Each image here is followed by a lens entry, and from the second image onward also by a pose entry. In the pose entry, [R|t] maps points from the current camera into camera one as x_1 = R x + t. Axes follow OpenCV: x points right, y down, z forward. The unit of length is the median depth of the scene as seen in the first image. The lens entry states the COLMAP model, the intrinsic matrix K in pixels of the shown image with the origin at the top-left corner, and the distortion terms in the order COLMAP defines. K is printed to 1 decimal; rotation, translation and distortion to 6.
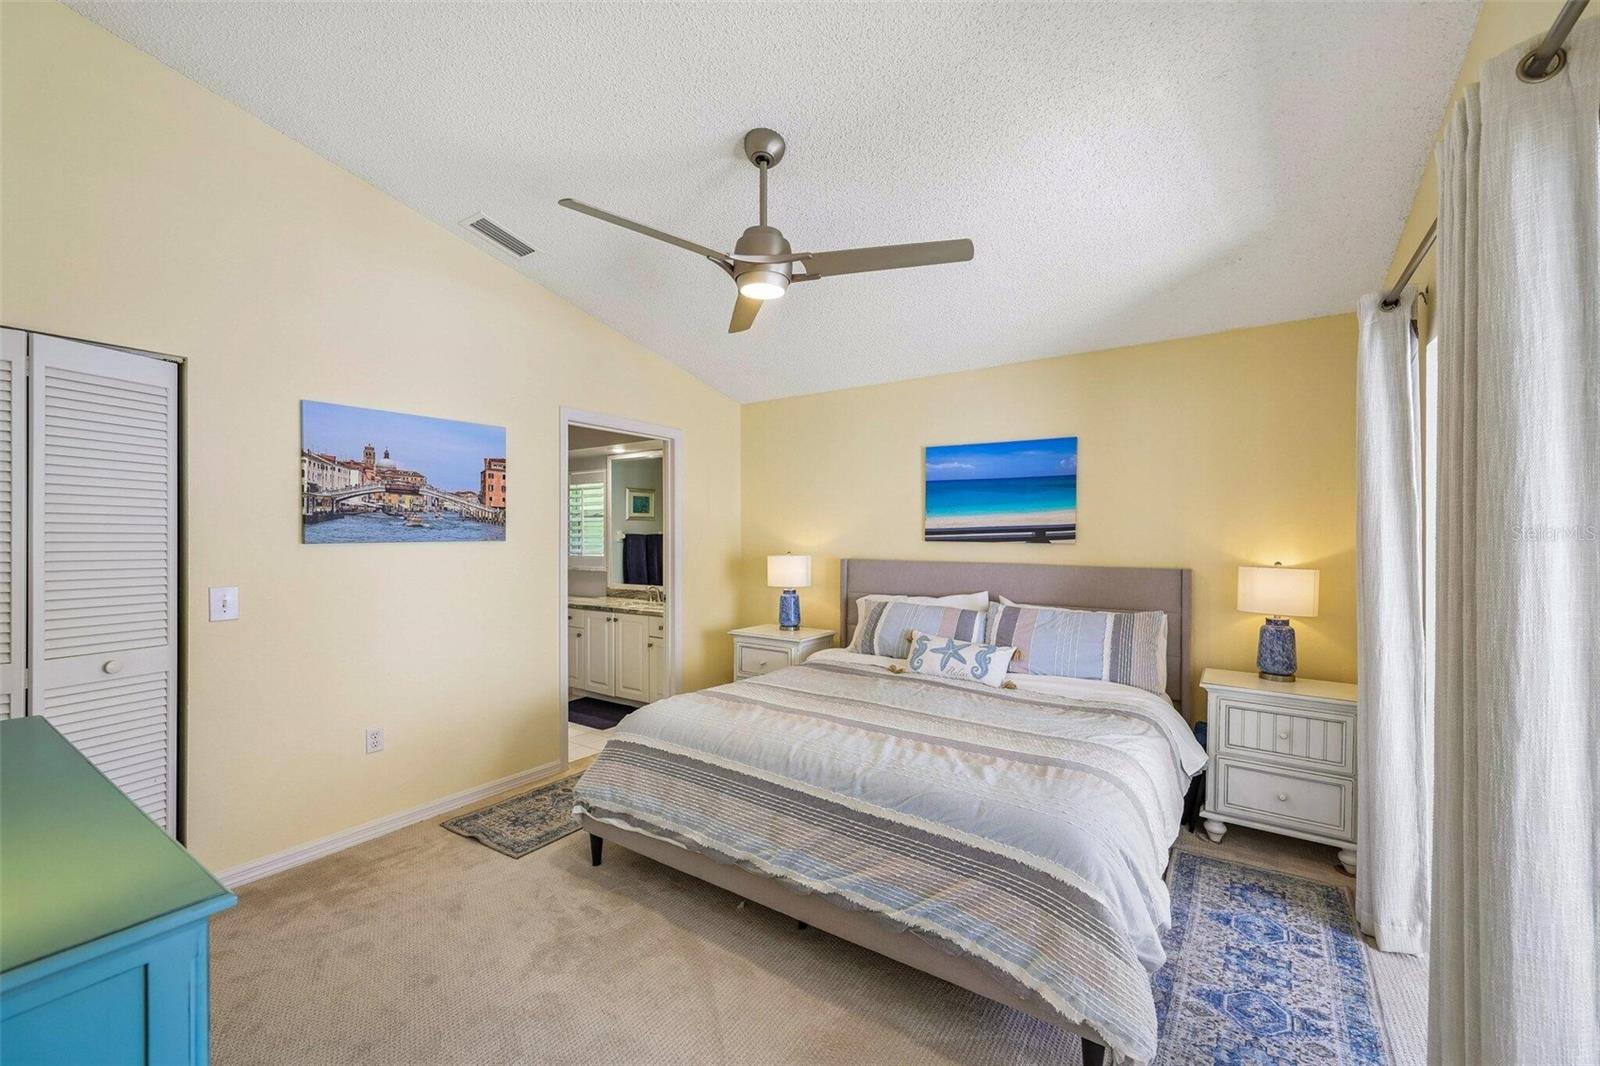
lens RADIAL K [[643.7, 0, 795.8], [0, 643.7, 534.6], [0, 0, 1]] dist [0.000418, -0.000117]
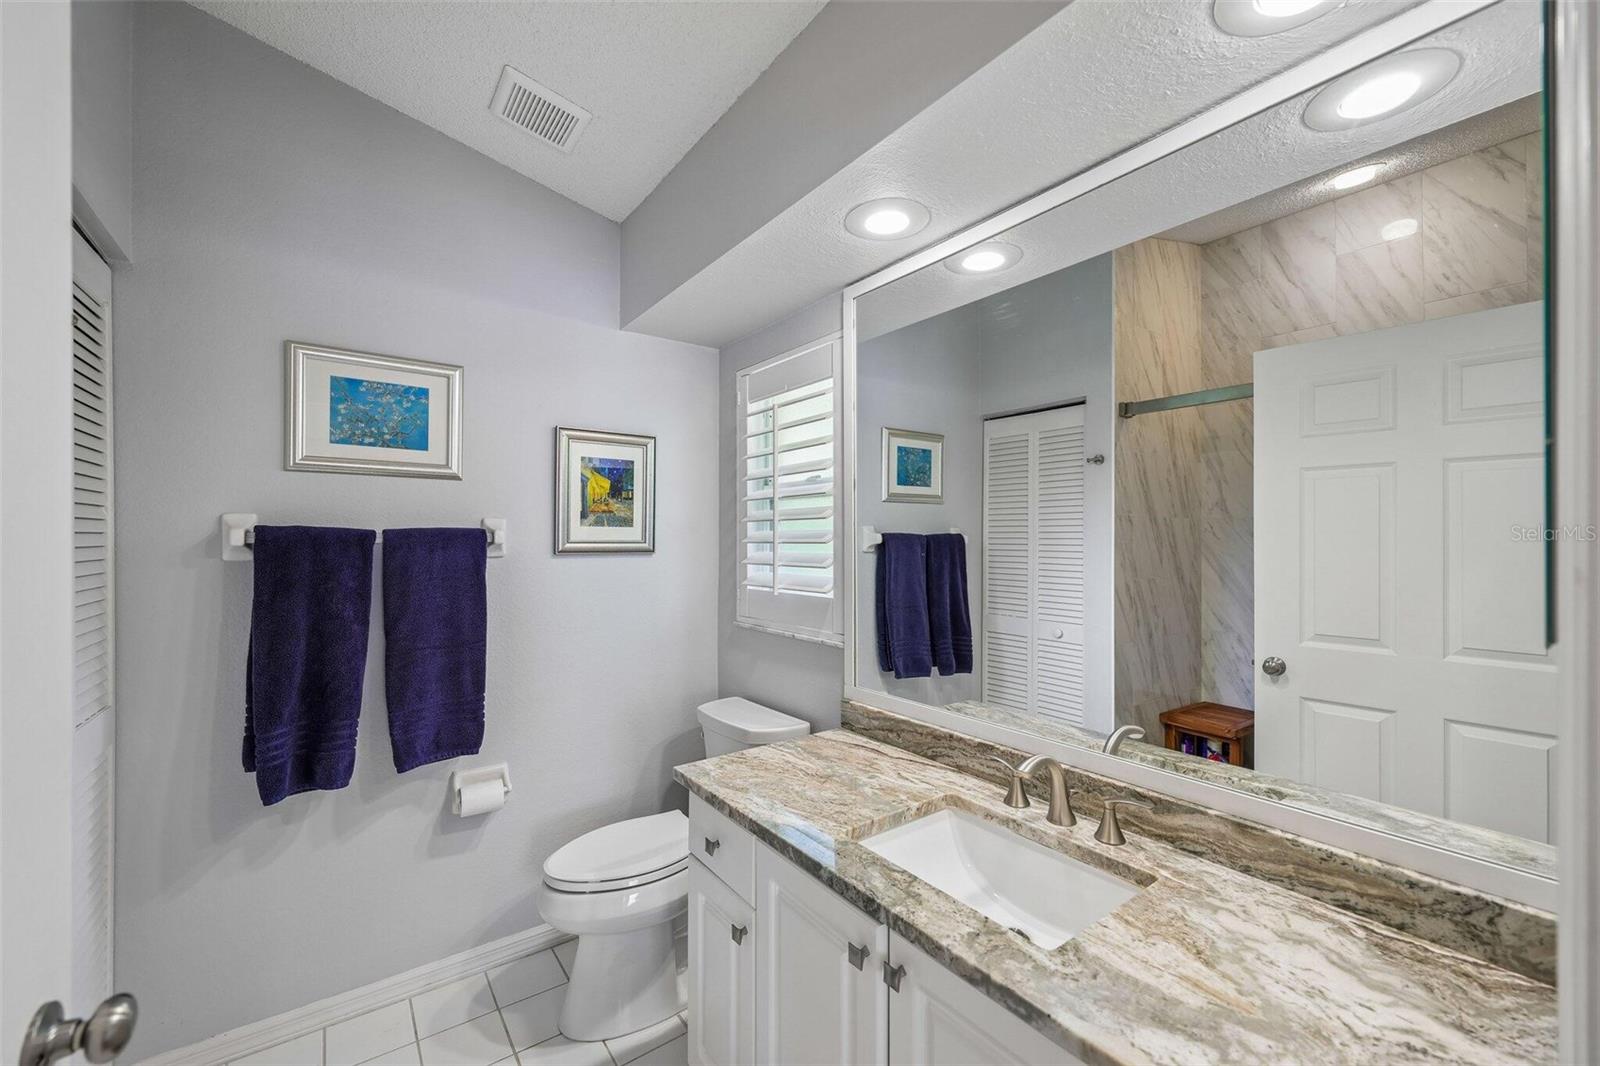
lens RADIAL K [[643.7, 0, 795.8], [0, 643.7, 534.6], [0, 0, 1]] dist [0.000418, -0.000117]
pose [[0.940538, -0.001313, -0.339687, -0.173525], [0.000570, 0.999997, -0.002287, 0.001021], [0.339689, 0.001957, 0.940536, 0.579855]]
